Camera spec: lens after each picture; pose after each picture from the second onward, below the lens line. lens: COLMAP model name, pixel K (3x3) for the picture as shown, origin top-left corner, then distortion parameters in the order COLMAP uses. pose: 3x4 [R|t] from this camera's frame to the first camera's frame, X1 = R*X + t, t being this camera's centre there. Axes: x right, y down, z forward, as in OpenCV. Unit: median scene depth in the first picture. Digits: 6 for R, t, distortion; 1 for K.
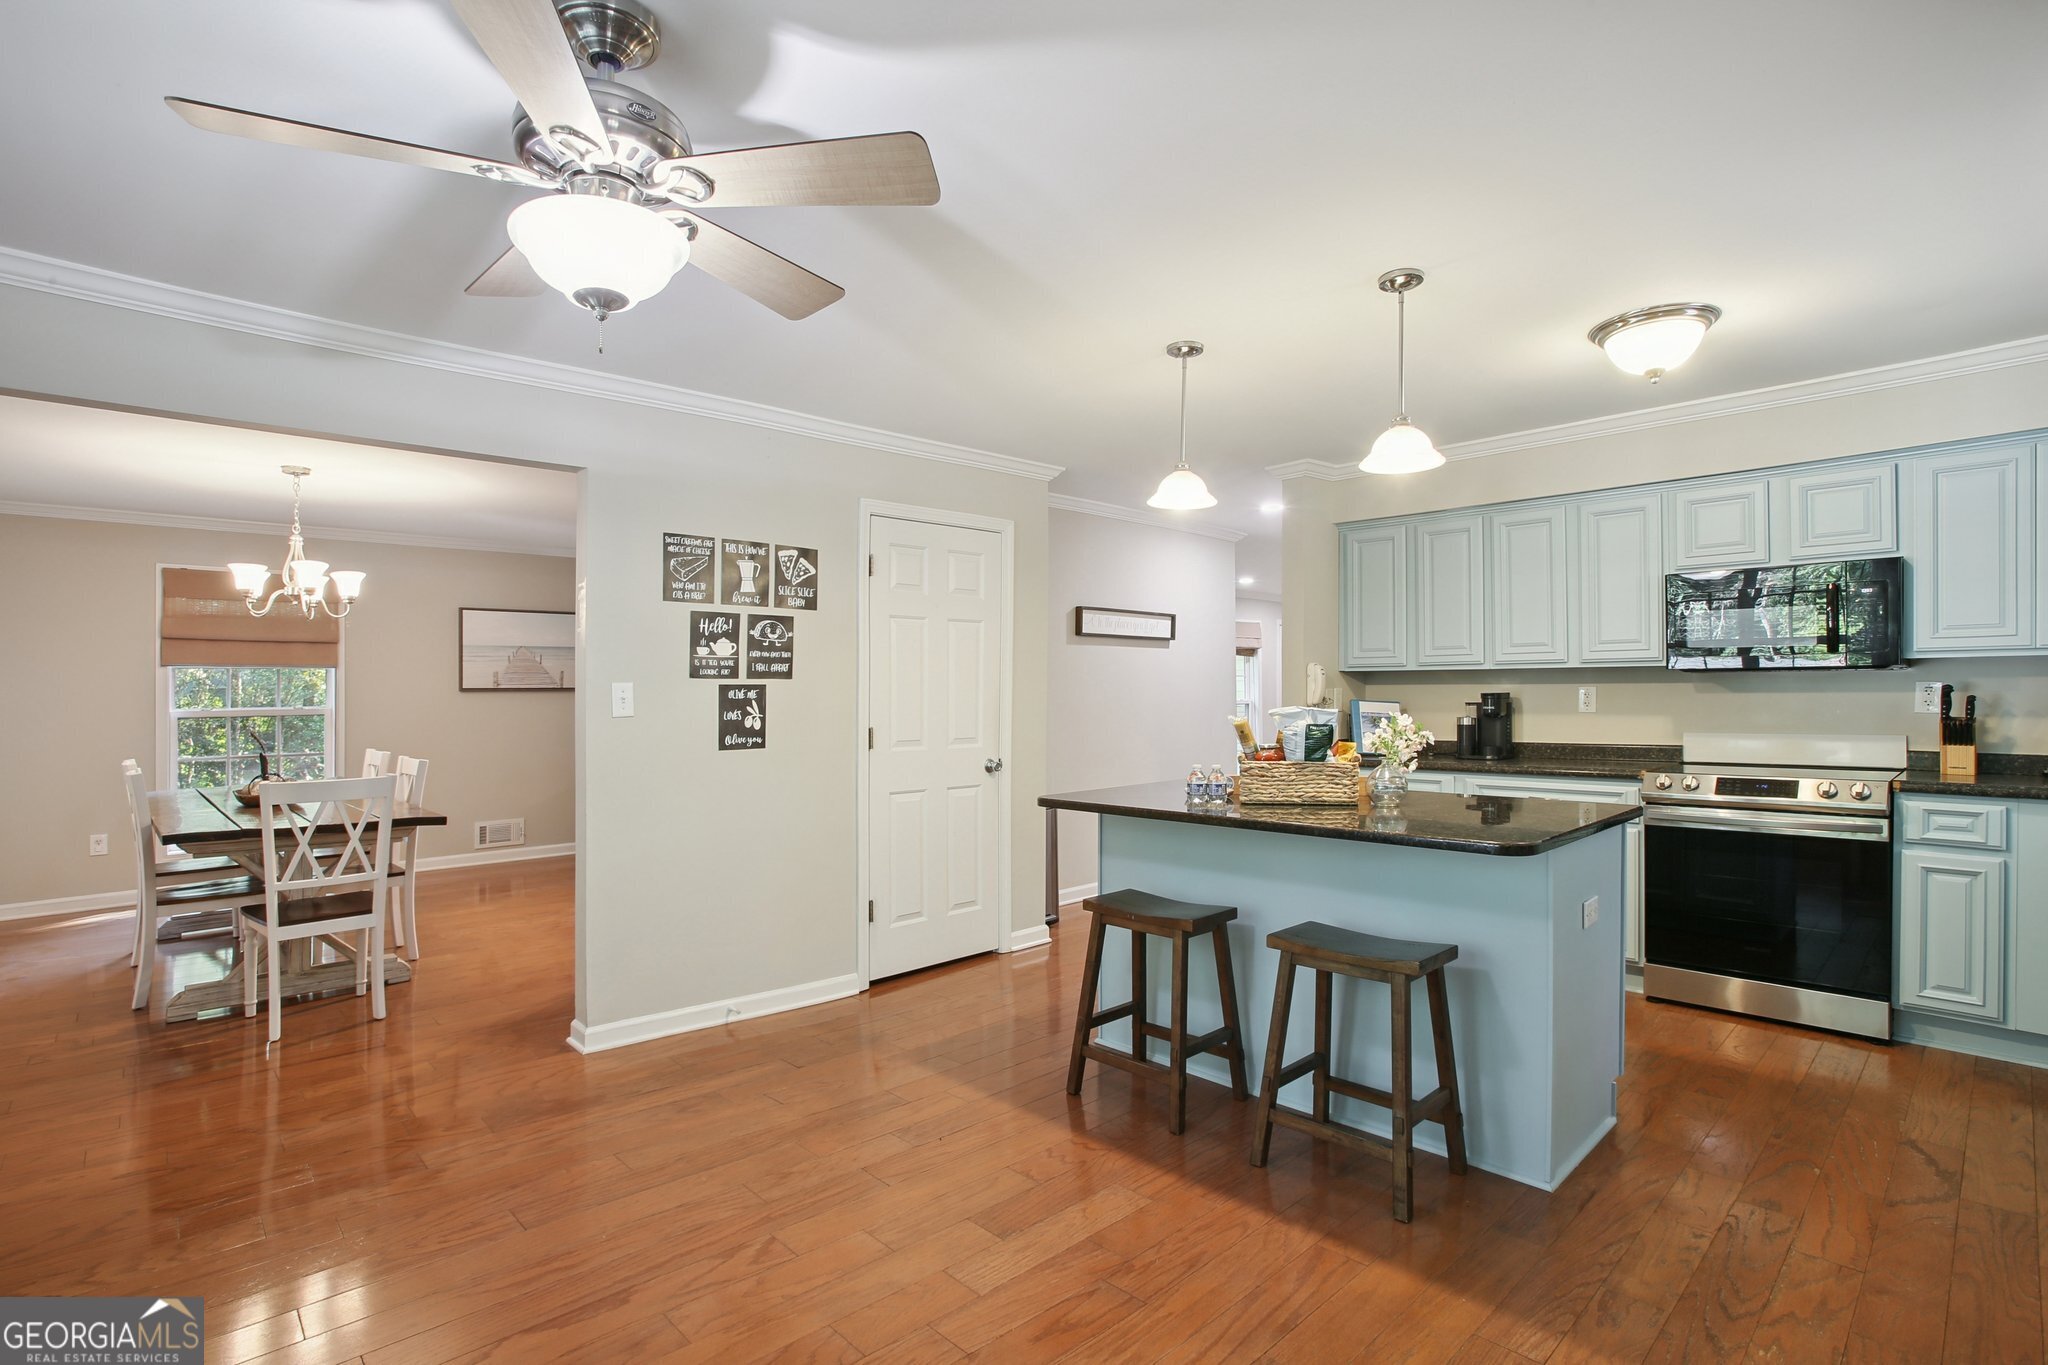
lens RADIAL K [[1005.4, 0, 1023.8], [0, 1005.4, 715.7], [0, 0, 1]] dist [-0.107845, 0.057184]
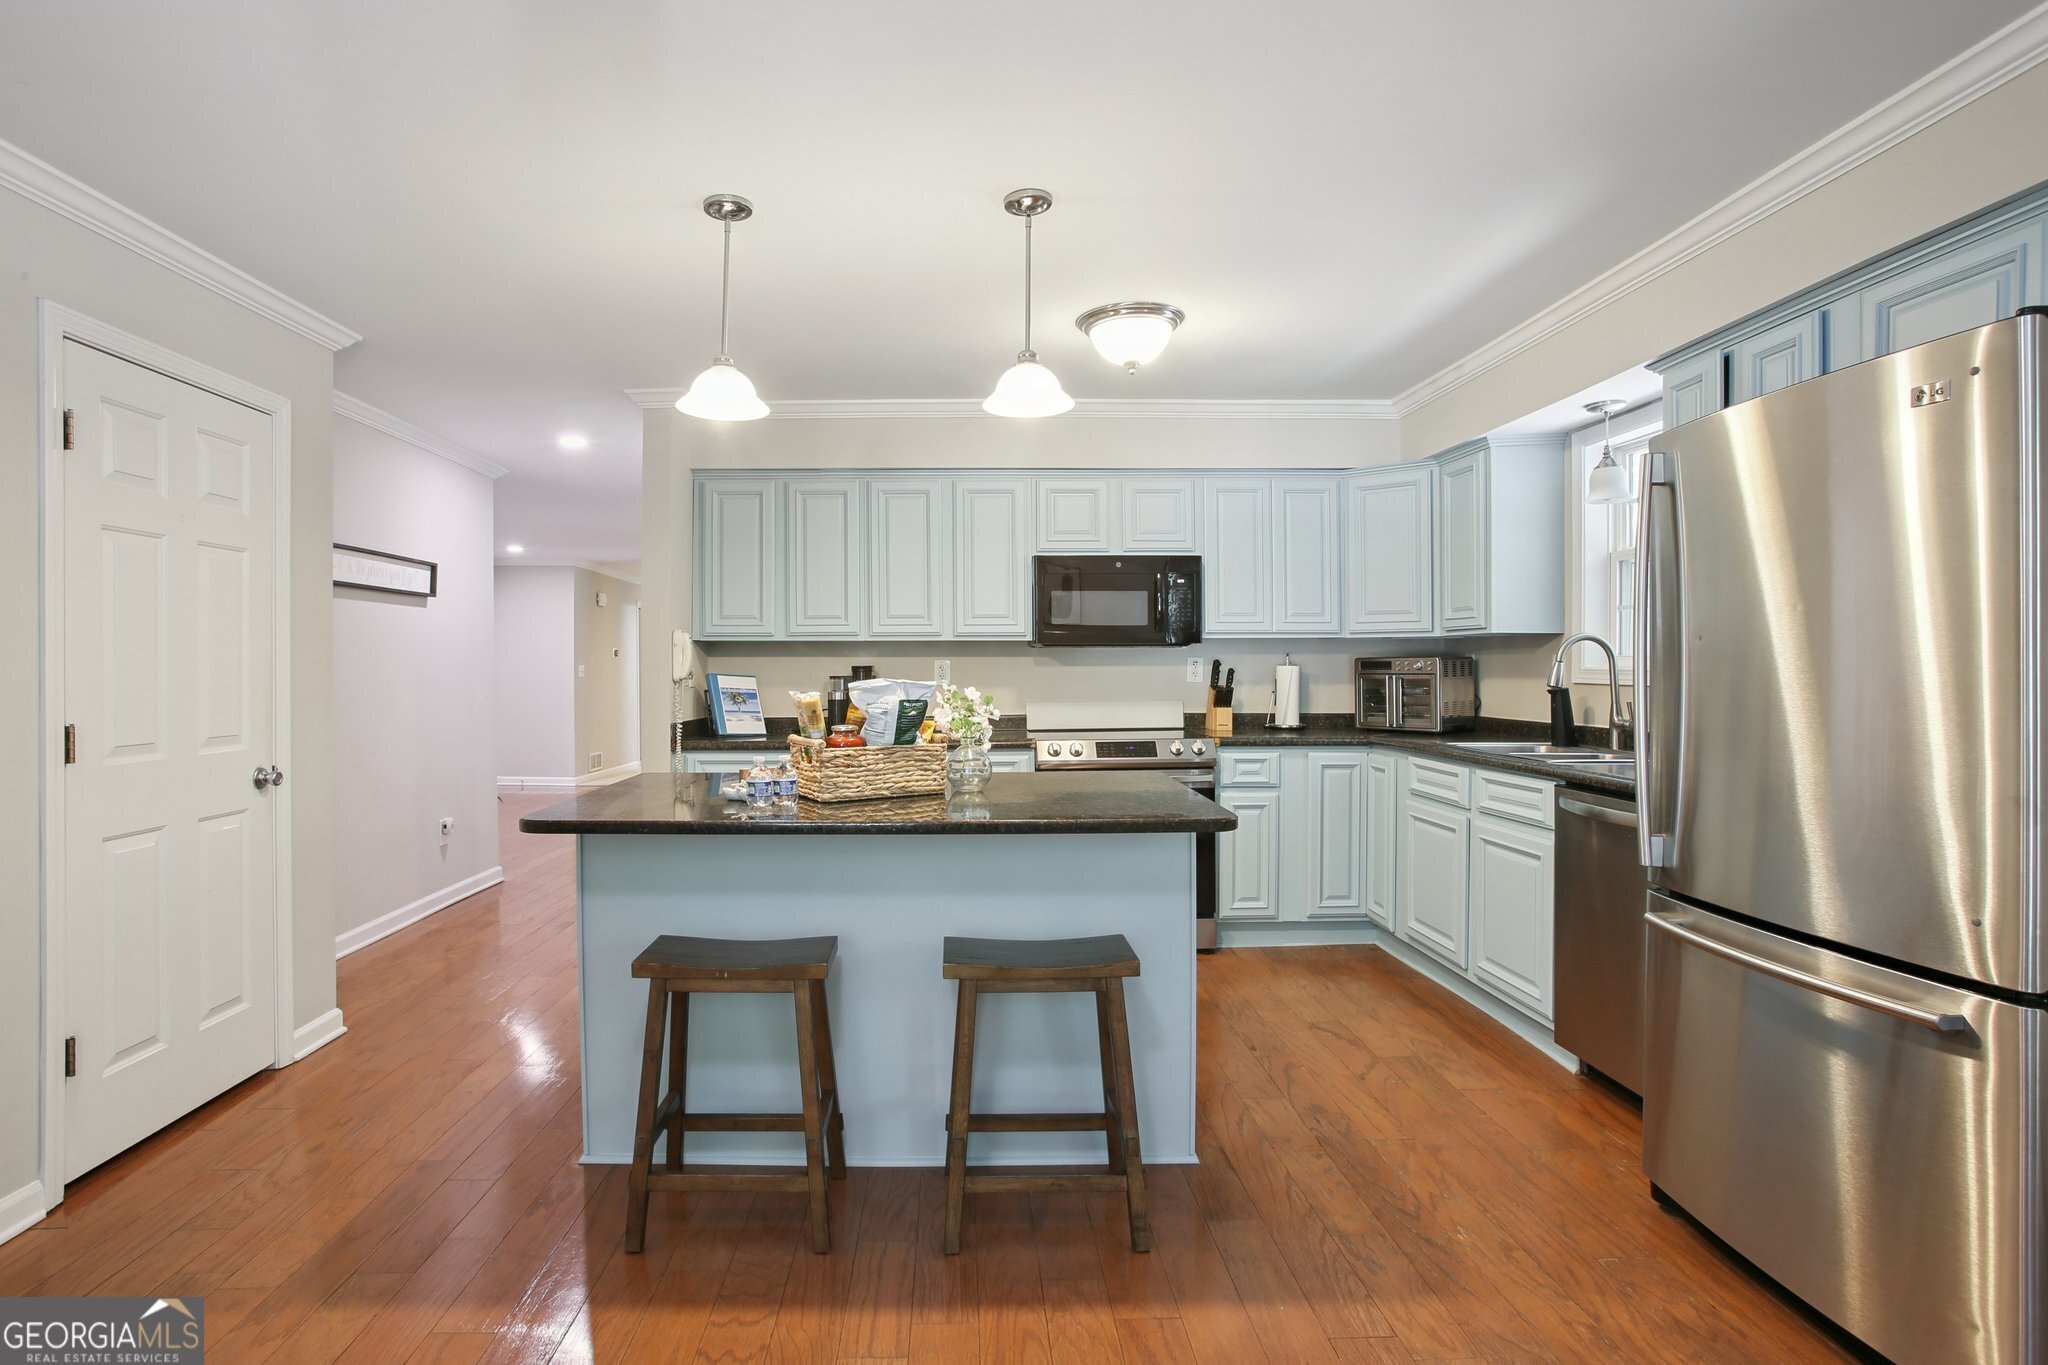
lens RADIAL K [[1045.0, 0, 1024.0], [0, 1045.0, 682.5], [0, 0, 1]] dist [-0.071604, 0.022820]
pose [[0.668906, -0.007685, 0.743307, -0.233363], [0.015242, 0.999878, -0.003378, -0.001576], [-0.743191, 0.013589, 0.668942, 0.270381]]
